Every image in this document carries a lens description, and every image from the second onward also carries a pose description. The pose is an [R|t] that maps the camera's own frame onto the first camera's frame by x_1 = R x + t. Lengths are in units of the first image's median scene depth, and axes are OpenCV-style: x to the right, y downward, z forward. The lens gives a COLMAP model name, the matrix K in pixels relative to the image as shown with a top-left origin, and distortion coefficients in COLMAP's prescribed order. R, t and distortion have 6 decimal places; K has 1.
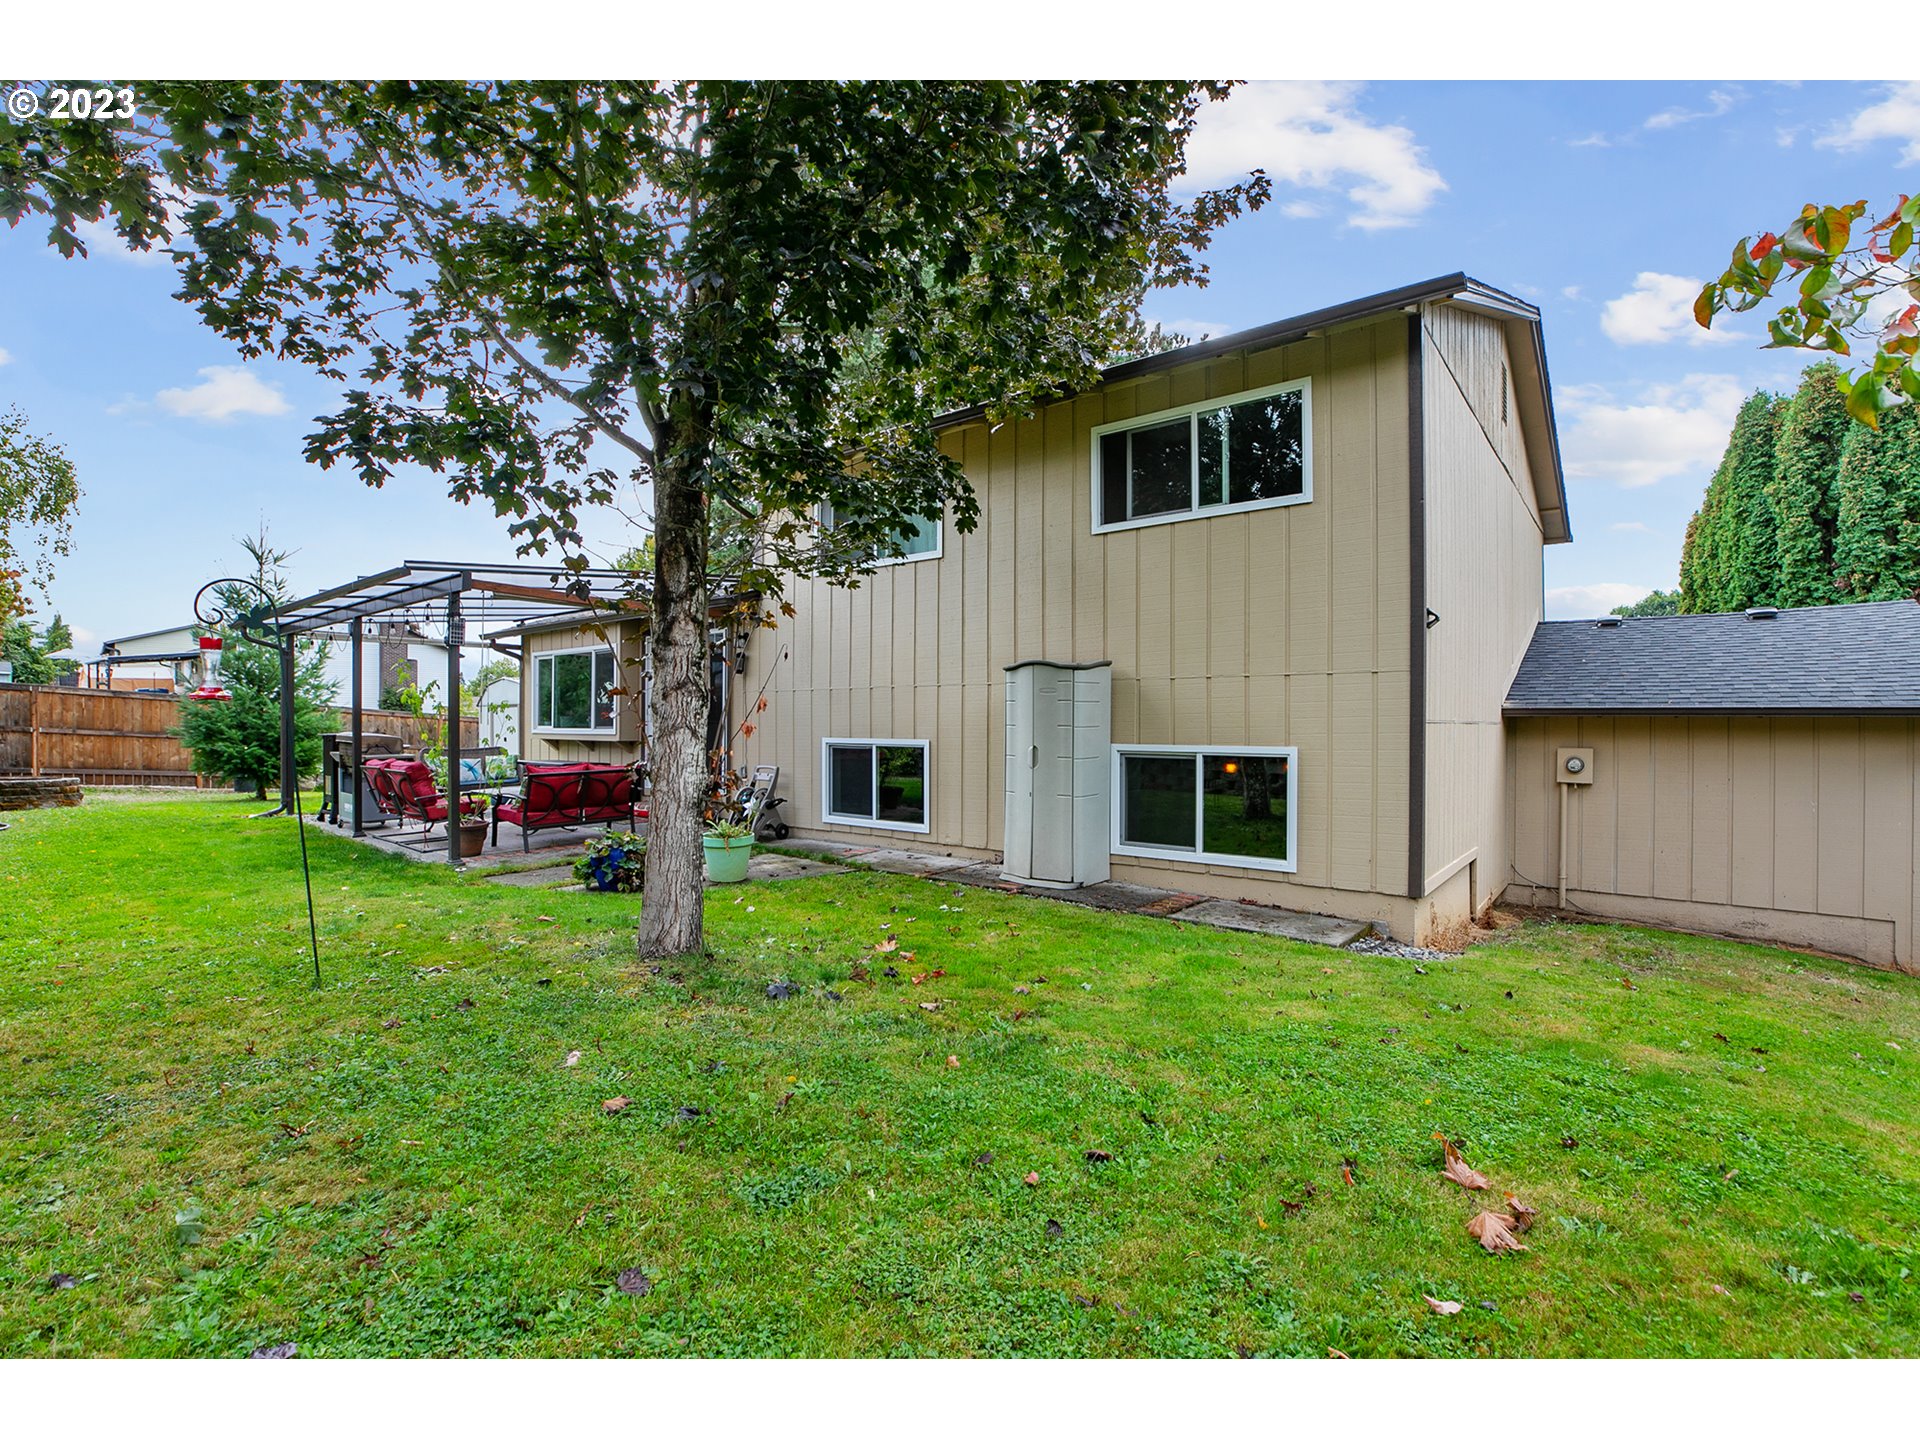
lens RADIAL K [[887.5, 0, 960.0], [0, 887.5, 720.0], [0, 0, 1]] dist [-0.032785, 0.011994]
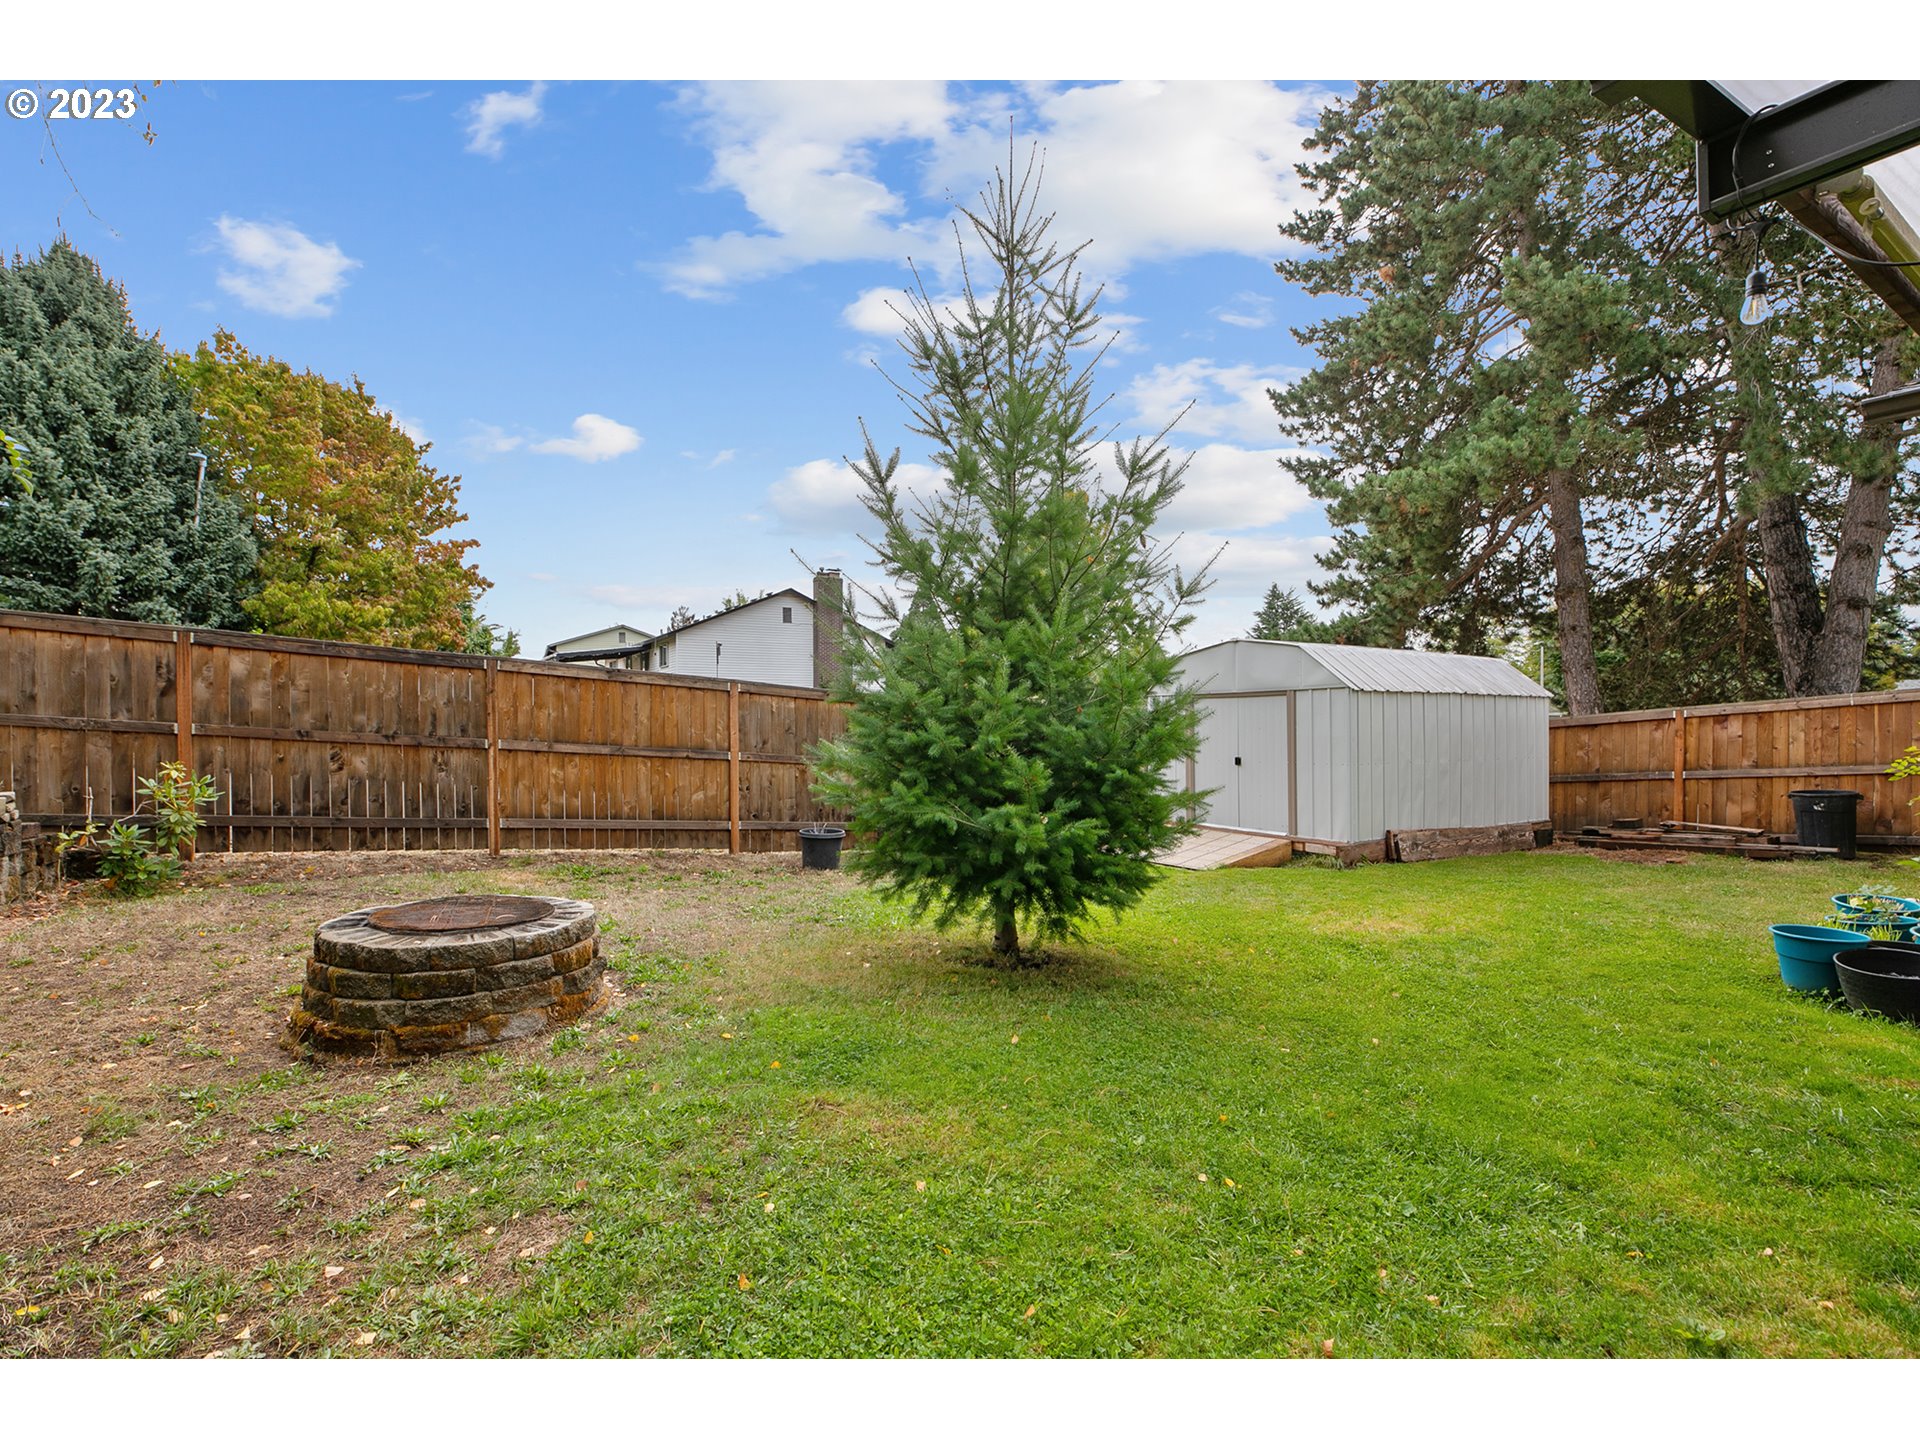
lens RADIAL K [[887.5, 0, 960.0], [0, 887.5, 720.0], [0, 0, 1]] dist [-0.032785, 0.011994]
pose [[0.945445, -0.000675, -0.325781, -0.611536], [0.000986, 0.999999, 0.000787, -0.002964], [0.325780, -0.001065, 0.945445, 0.576807]]
